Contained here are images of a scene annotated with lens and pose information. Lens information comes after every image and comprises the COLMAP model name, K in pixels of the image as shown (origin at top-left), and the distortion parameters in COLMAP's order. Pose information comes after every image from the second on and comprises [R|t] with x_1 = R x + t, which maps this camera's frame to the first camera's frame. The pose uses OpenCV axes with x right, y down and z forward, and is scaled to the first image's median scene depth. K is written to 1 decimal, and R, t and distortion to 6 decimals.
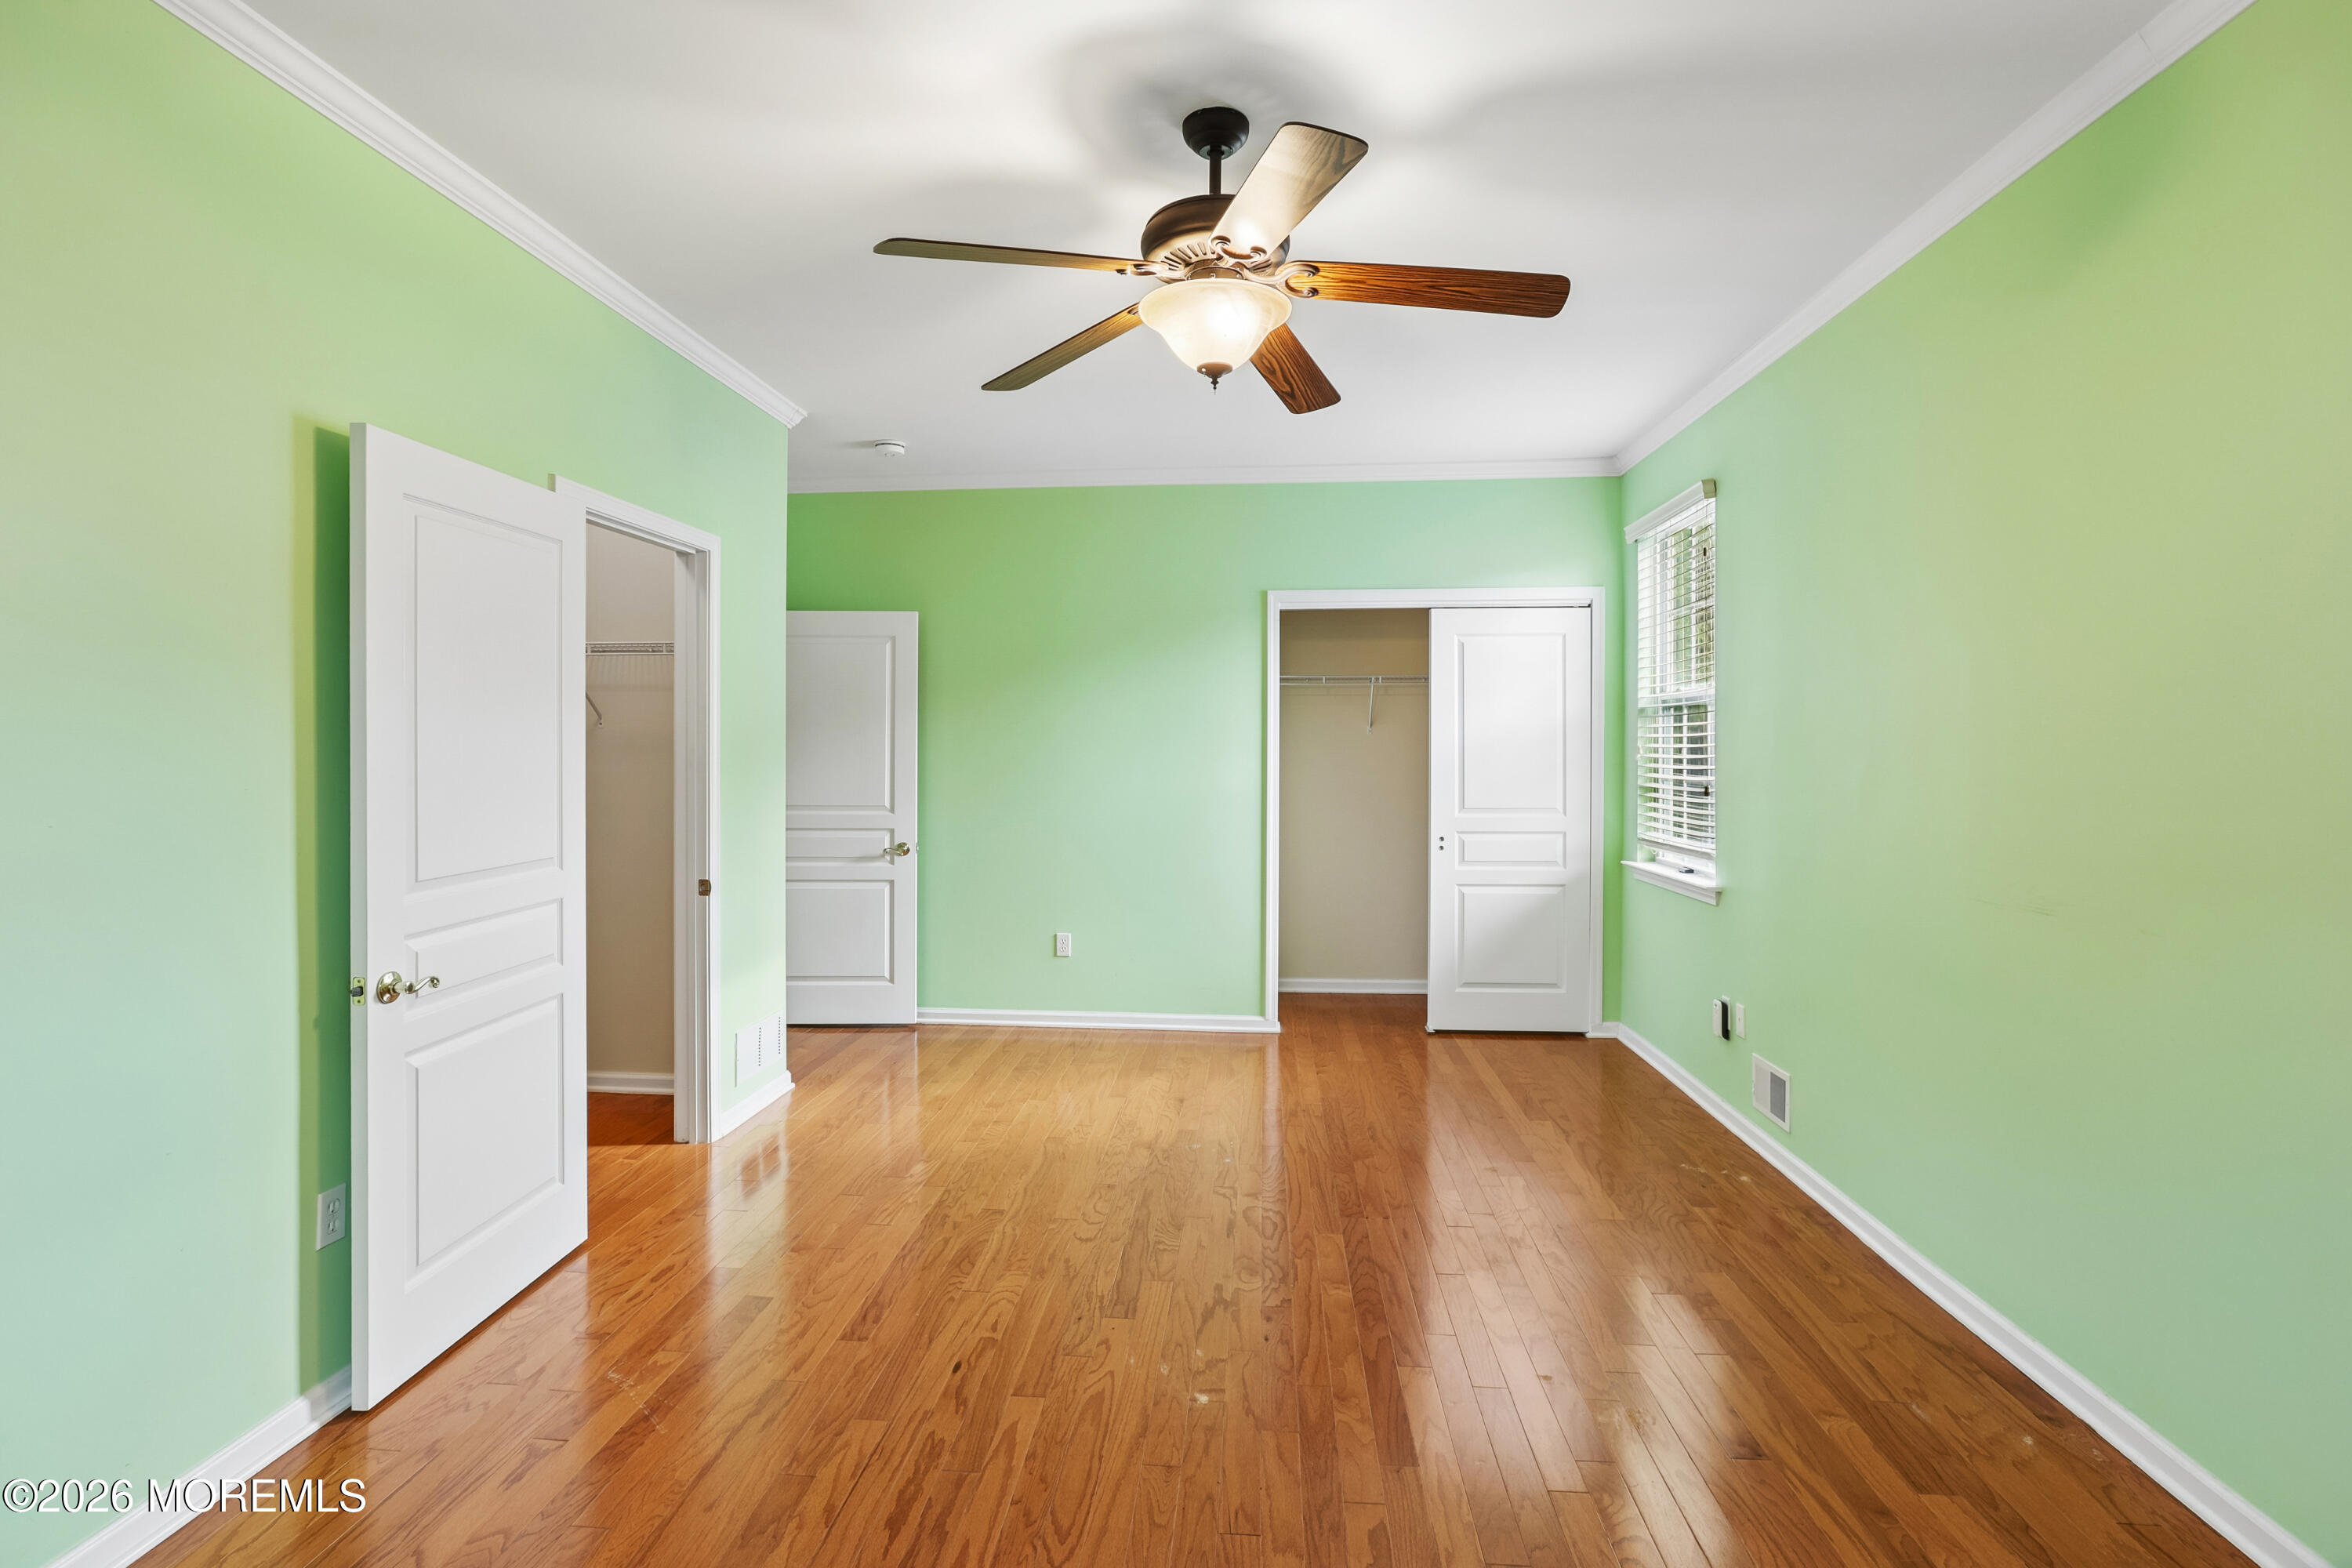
lens RADIAL K [[1150.5, 0, 1160.2], [0, 1150.5, 754.2], [0, 0, 1]] dist [-0.038771, 0.030201]
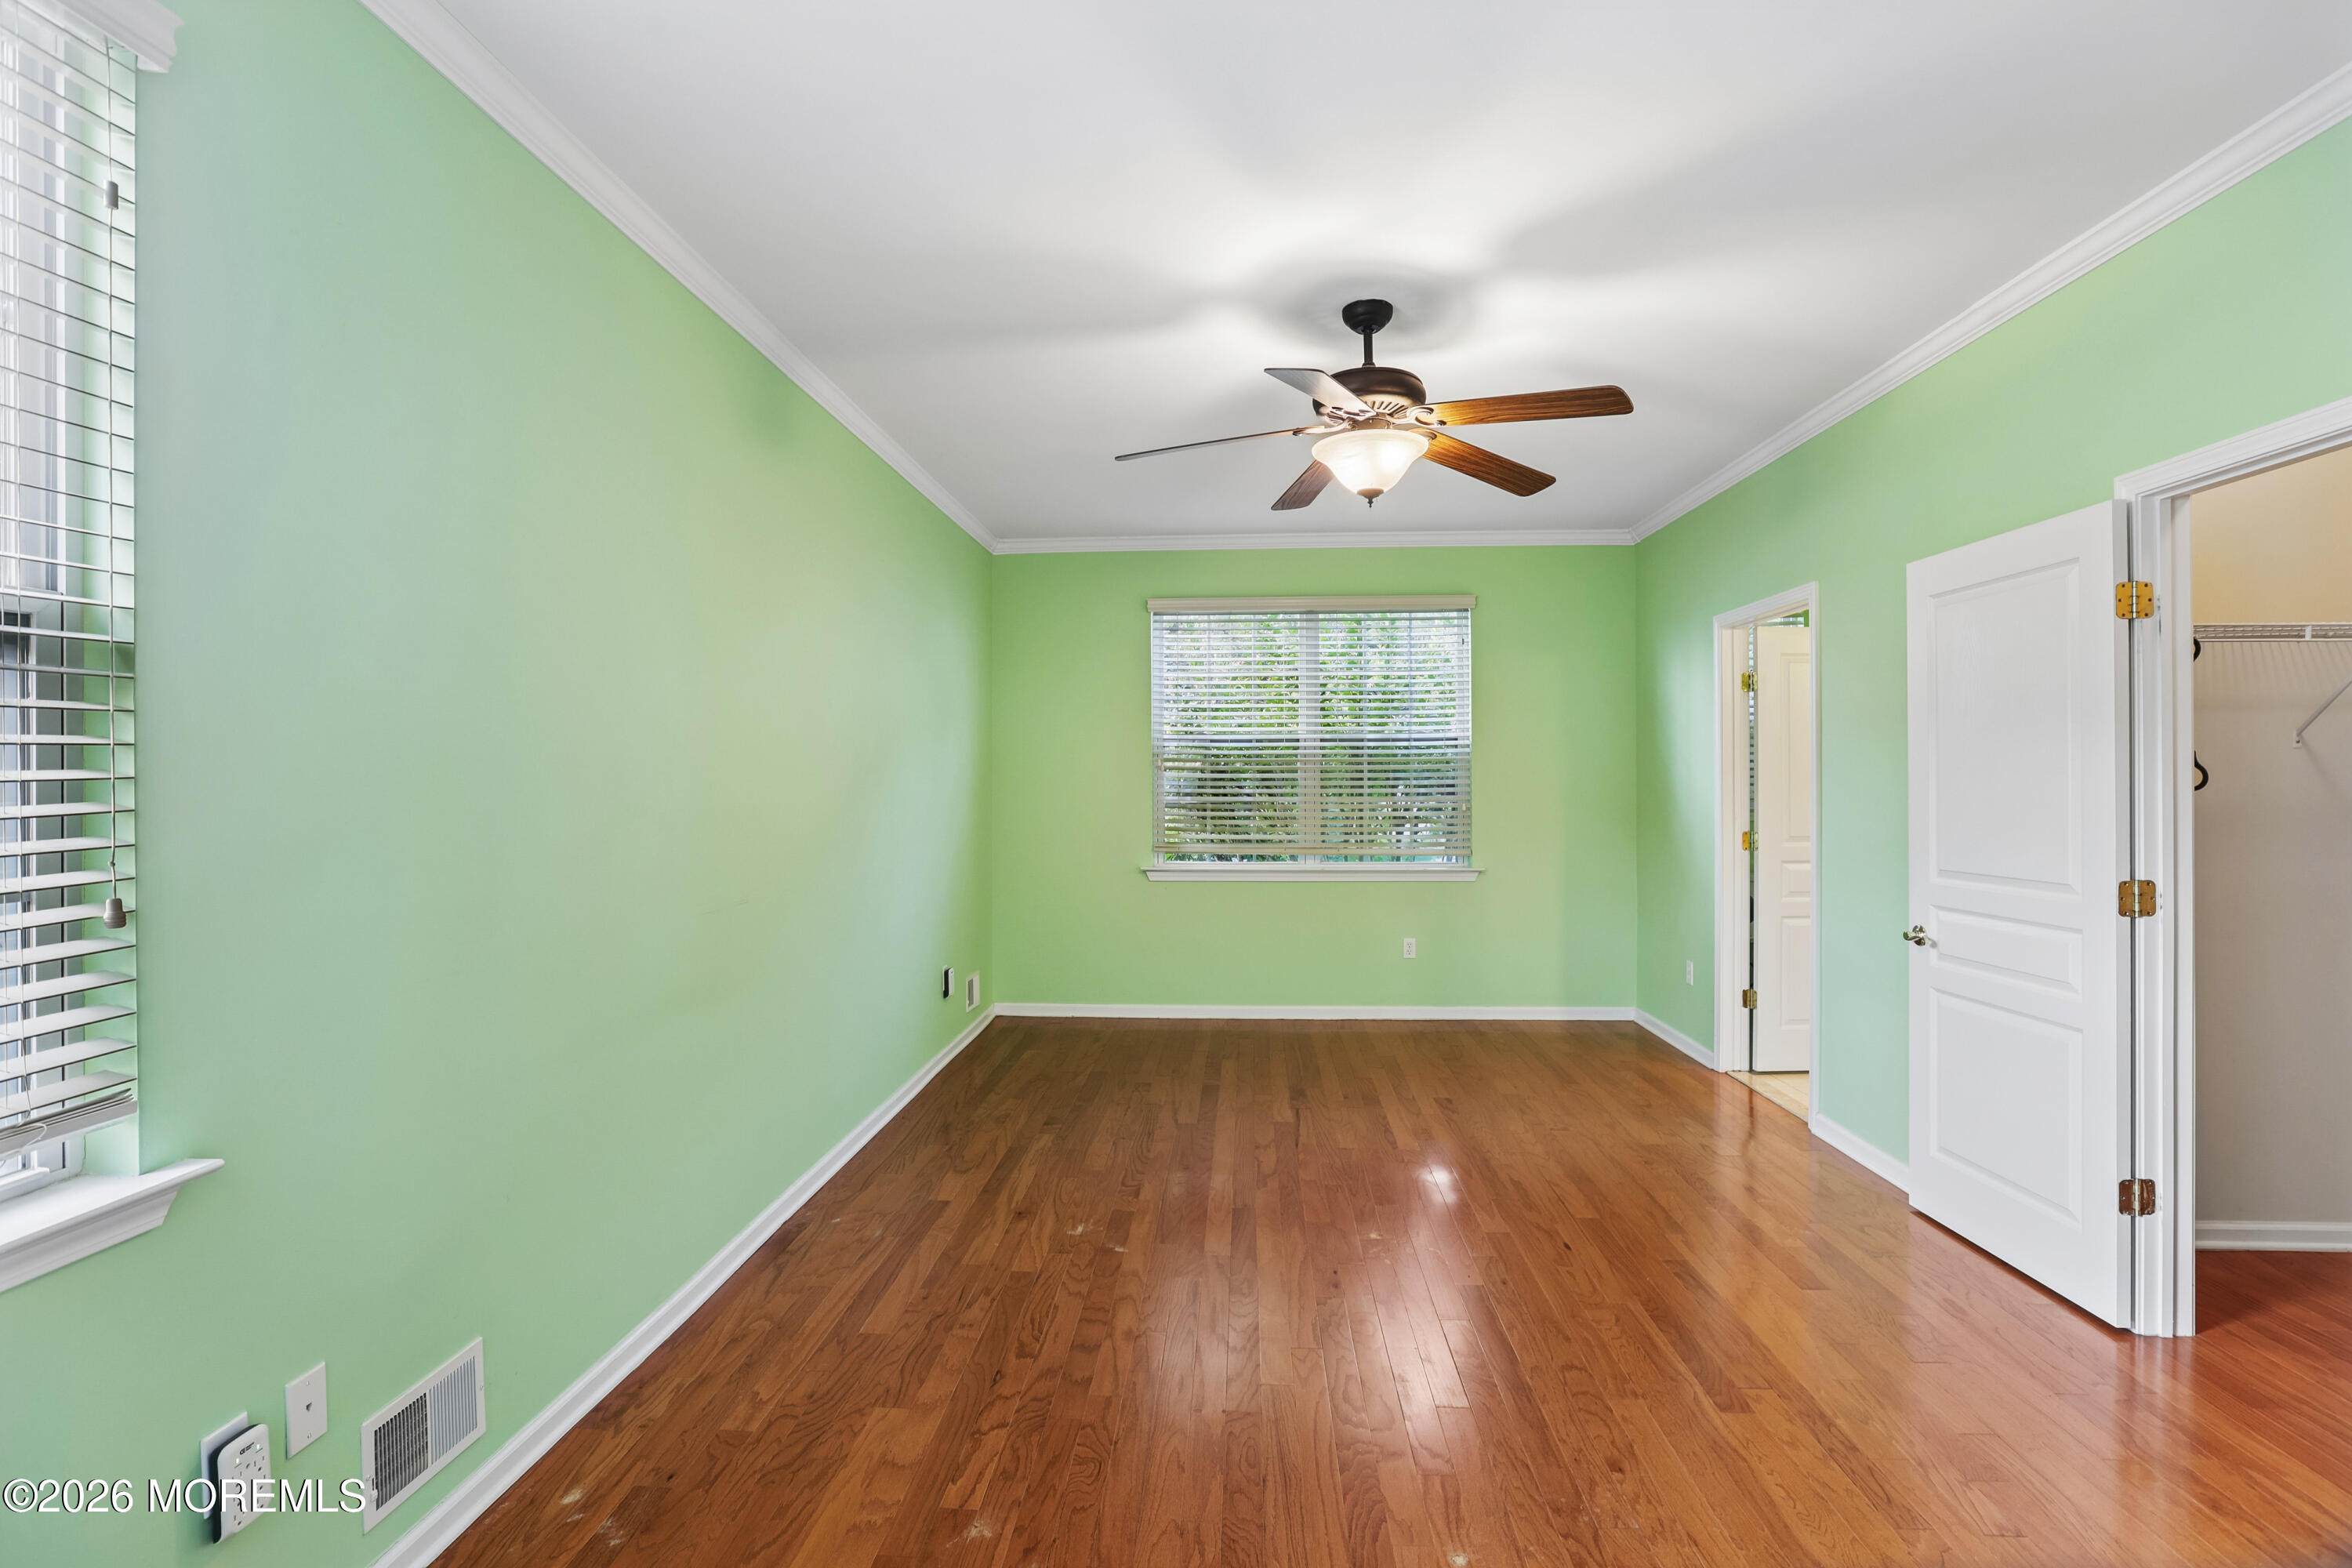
lens RADIAL K [[1150.5, 0, 1160.2], [0, 1150.5, 754.2], [0, 0, 1]] dist [-0.038771, 0.030201]
pose [[-0.999869, -0.000105, -0.016191, 0.200413], [0.000099, 0.999921, -0.012579, -0.007216], [0.016191, -0.012579, -0.999790, 1.487701]]
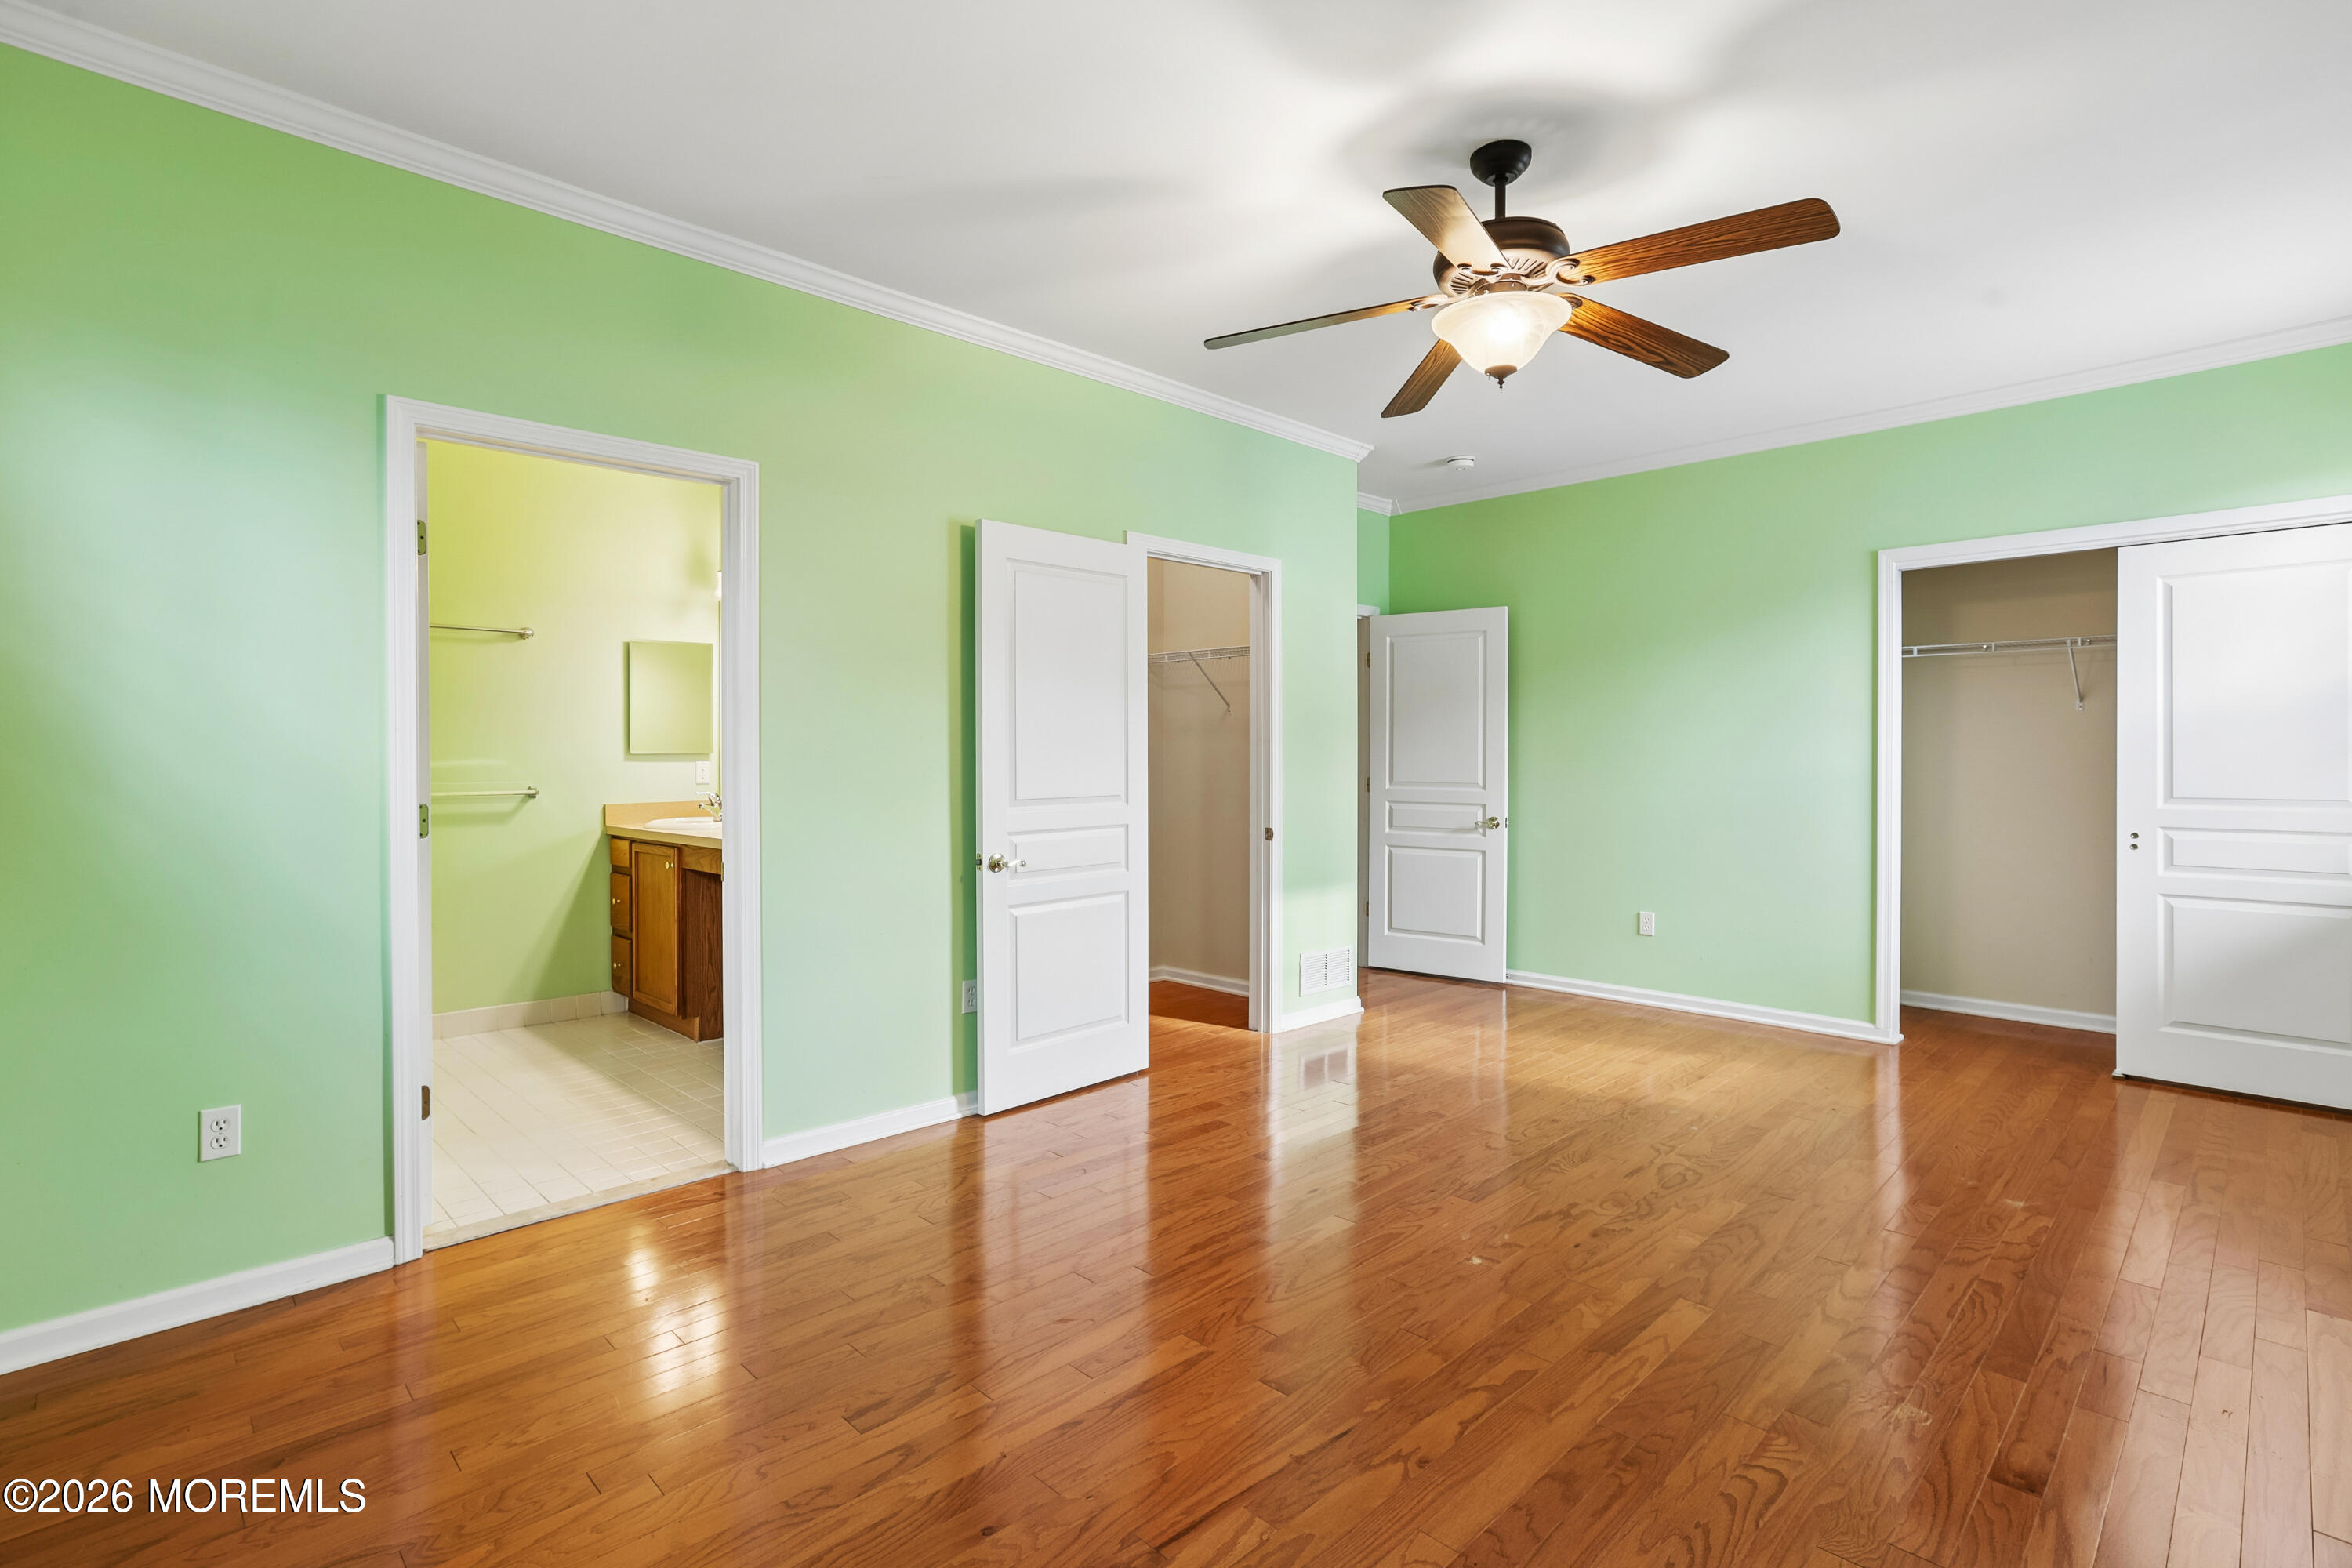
lens RADIAL K [[1128.2, 0, 1146.8], [0, 1128.2, 769.3], [0, 0, 1]] dist [-0.025049, 0.027594]
pose [[0.761991, 0.008596, -0.647531, 0.320247], [-0.004282, 0.999957, 0.008235, 0.034222], [0.647573, -0.003503, 0.761995, -0.055563]]
